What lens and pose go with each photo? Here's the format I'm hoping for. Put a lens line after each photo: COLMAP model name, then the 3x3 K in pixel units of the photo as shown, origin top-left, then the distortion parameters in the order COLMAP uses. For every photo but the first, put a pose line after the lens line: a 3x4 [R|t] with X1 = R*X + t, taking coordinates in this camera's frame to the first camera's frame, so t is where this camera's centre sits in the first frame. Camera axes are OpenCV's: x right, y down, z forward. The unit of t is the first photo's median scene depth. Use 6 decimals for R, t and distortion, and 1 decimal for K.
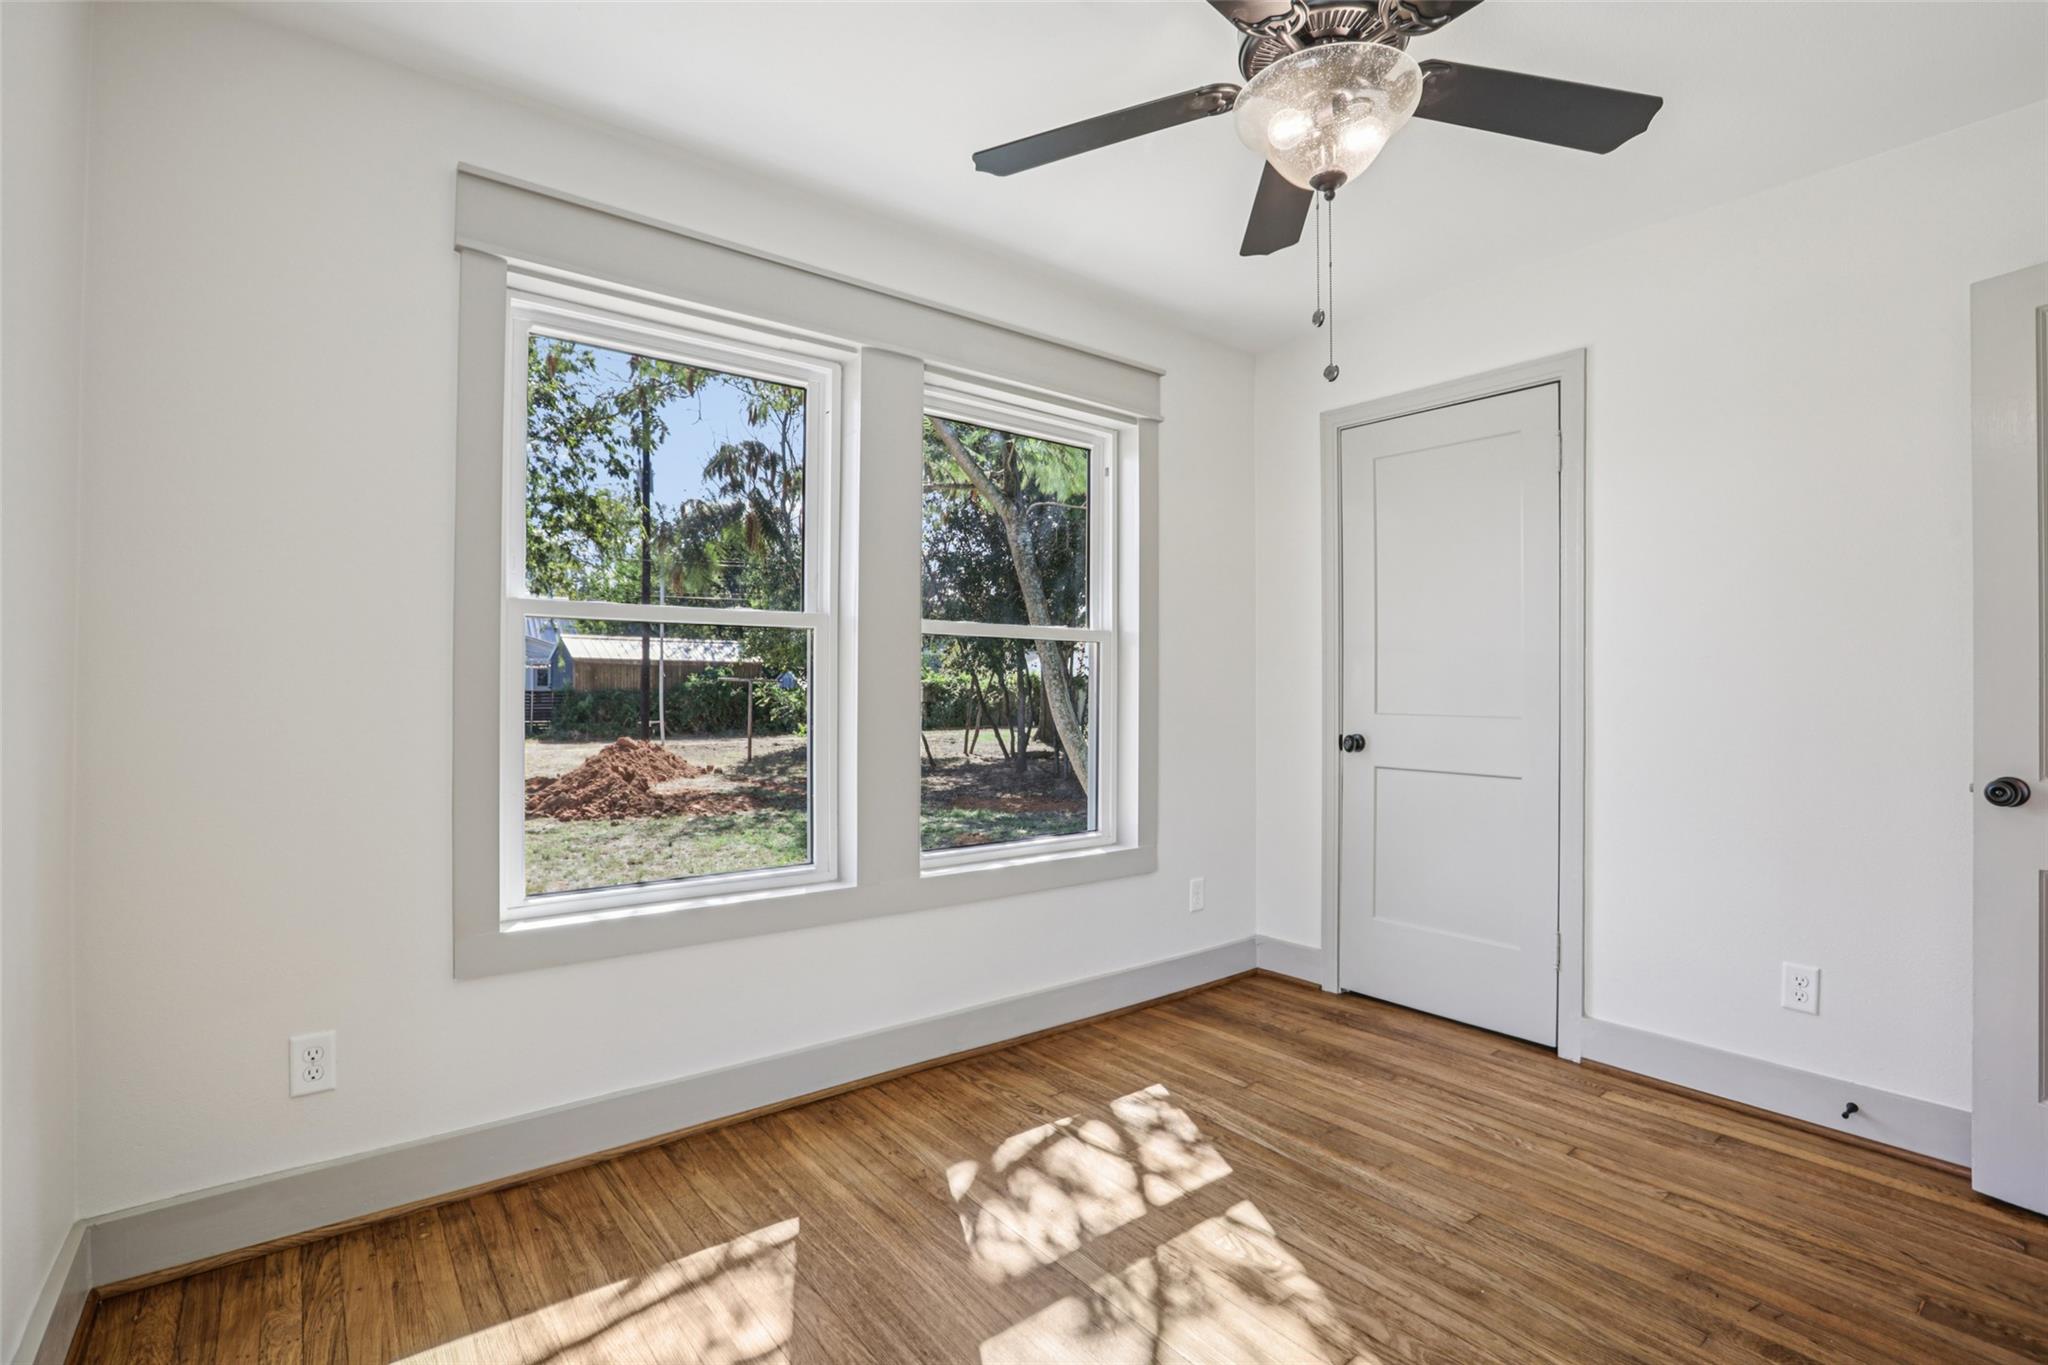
lens RADIAL K [[936.4, 0, 1037.2], [0, 936.4, 681.8], [0, 0, 1]] dist [-0.050481, 0.014359]
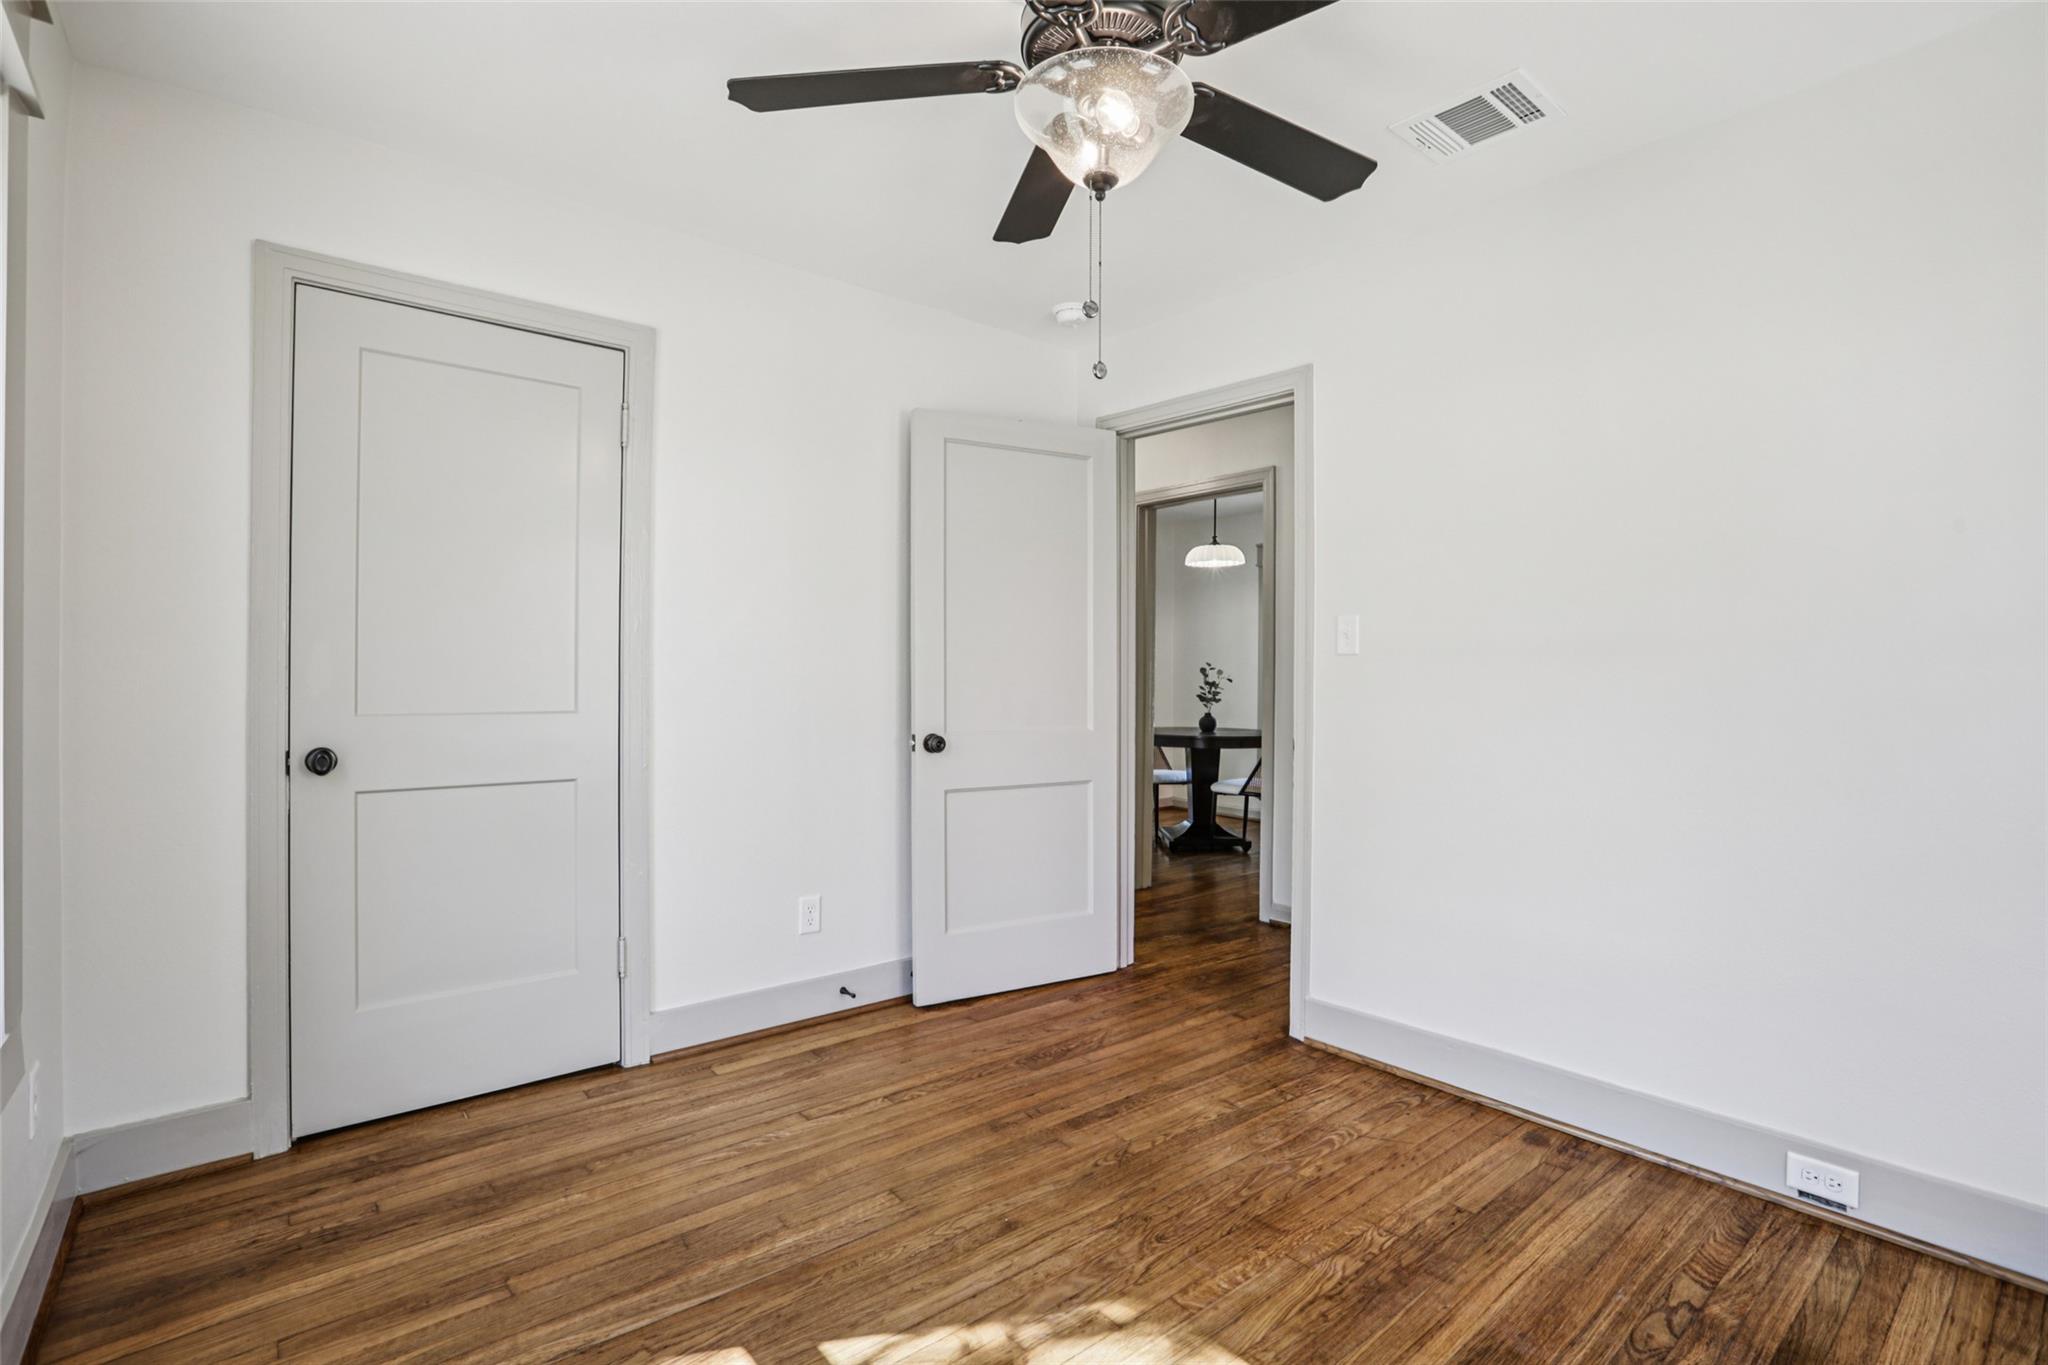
lens RADIAL K [[936.4, 0, 1037.2], [0, 936.4, 681.8], [0, 0, 1]] dist [-0.050481, 0.014359]
pose [[-0.022804, -0.008667, 0.999702, -0.481258], [-0.008126, 0.999931, 0.008484, -0.000847], [-0.999707, -0.007930, -0.022873, 0.749300]]
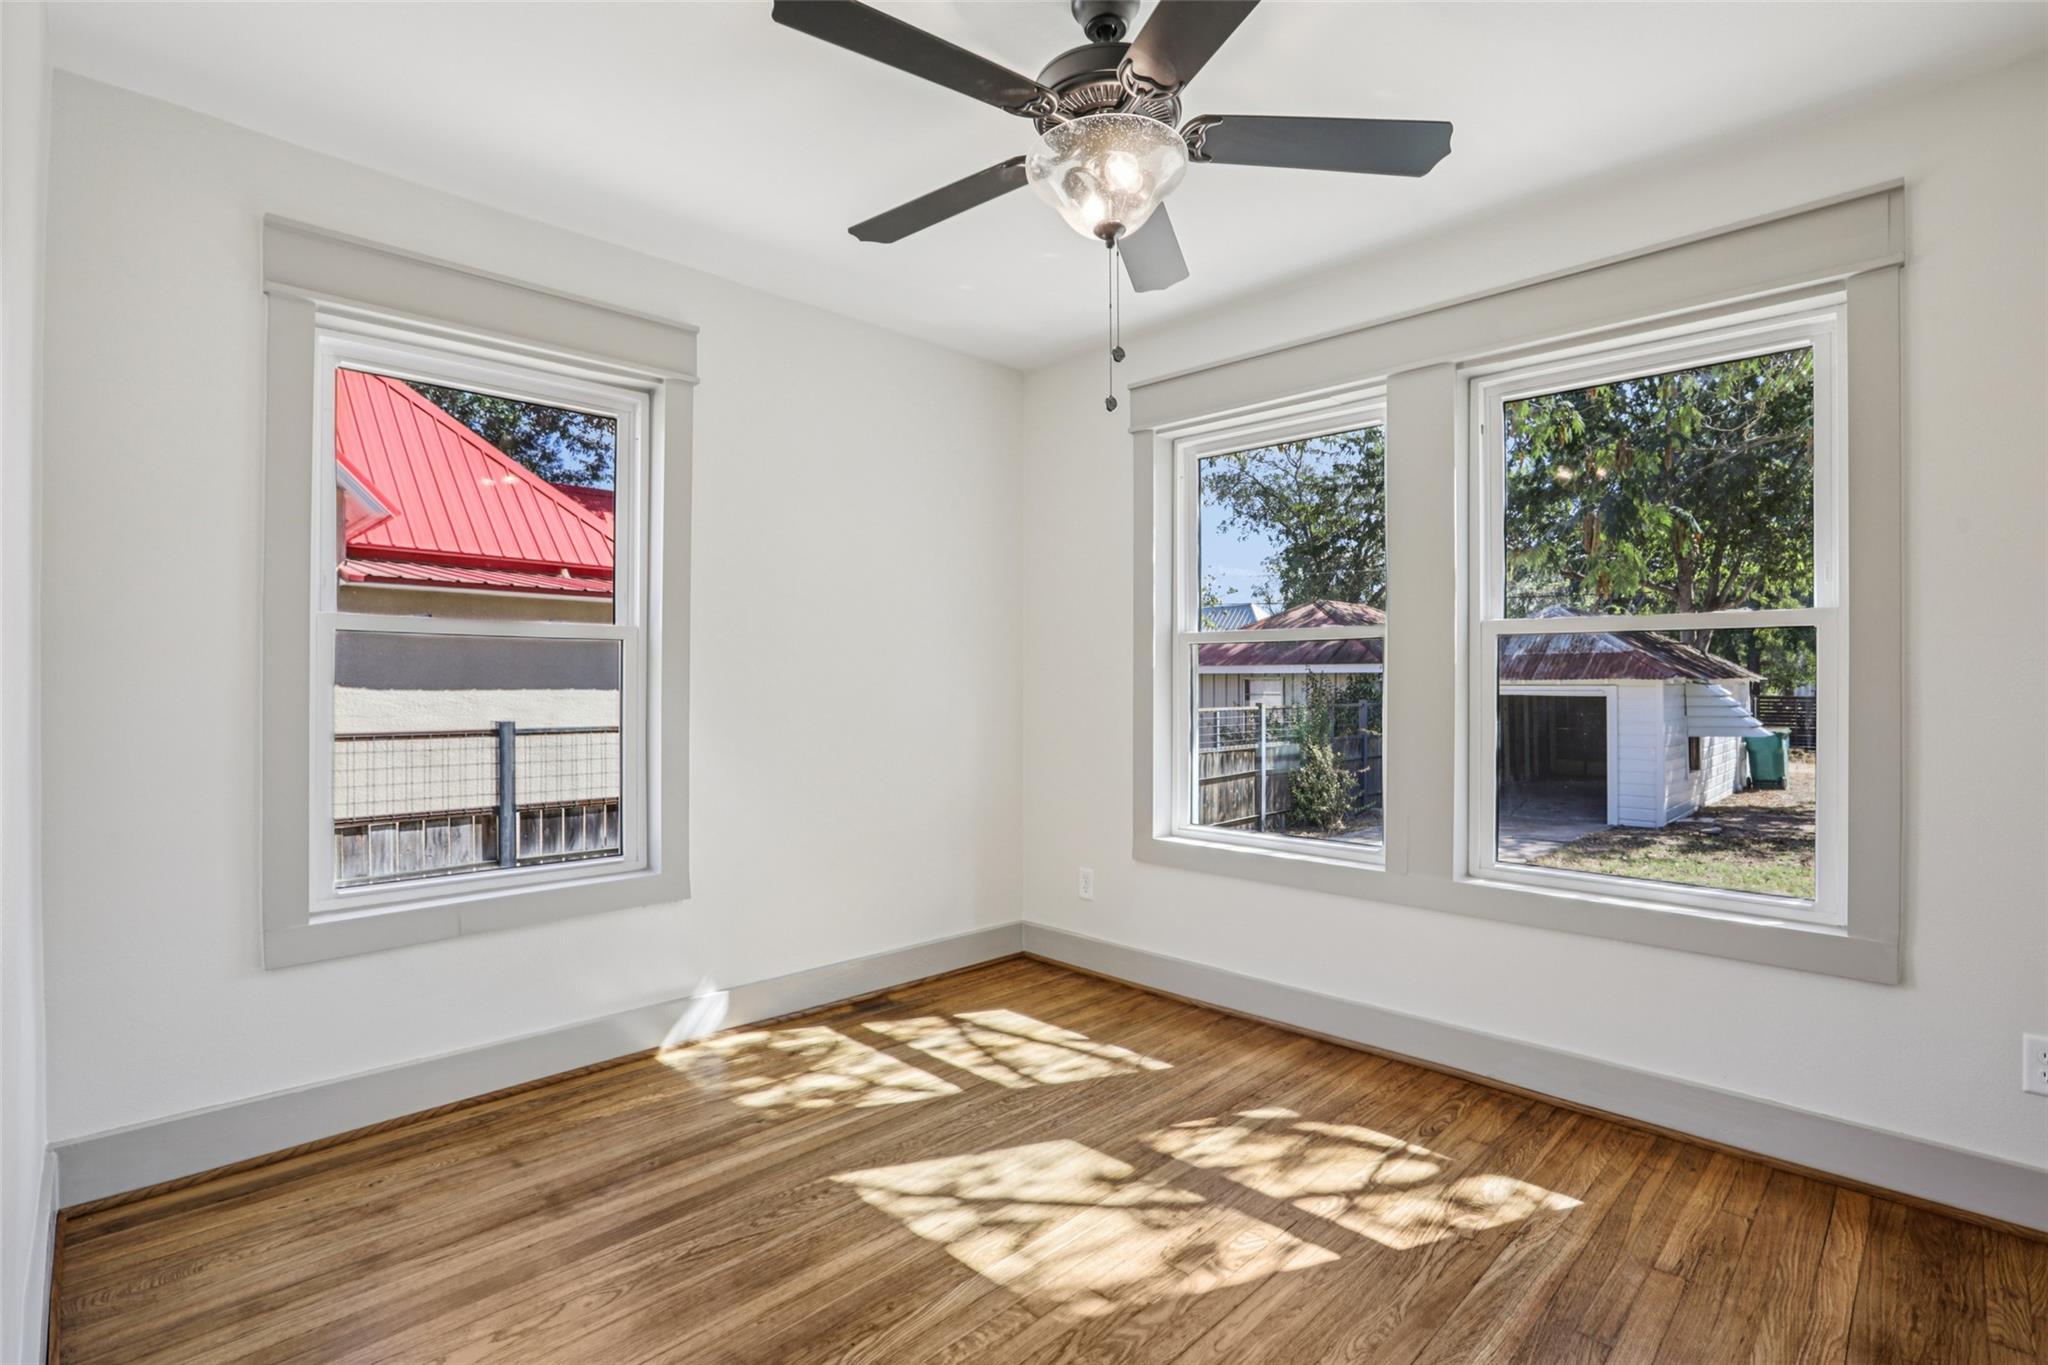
lens RADIAL K [[955.5, 0, 1024.0], [0, 955.5, 682.5], [0, 0, 1]] dist [-0.053731, 0.016023]
pose [[0.111734, -0.005316, -0.993724, 0.987989], [0.004896, 0.999976, -0.004799, 0.003404], [0.993726, -0.004329, 0.111757, 0.528910]]
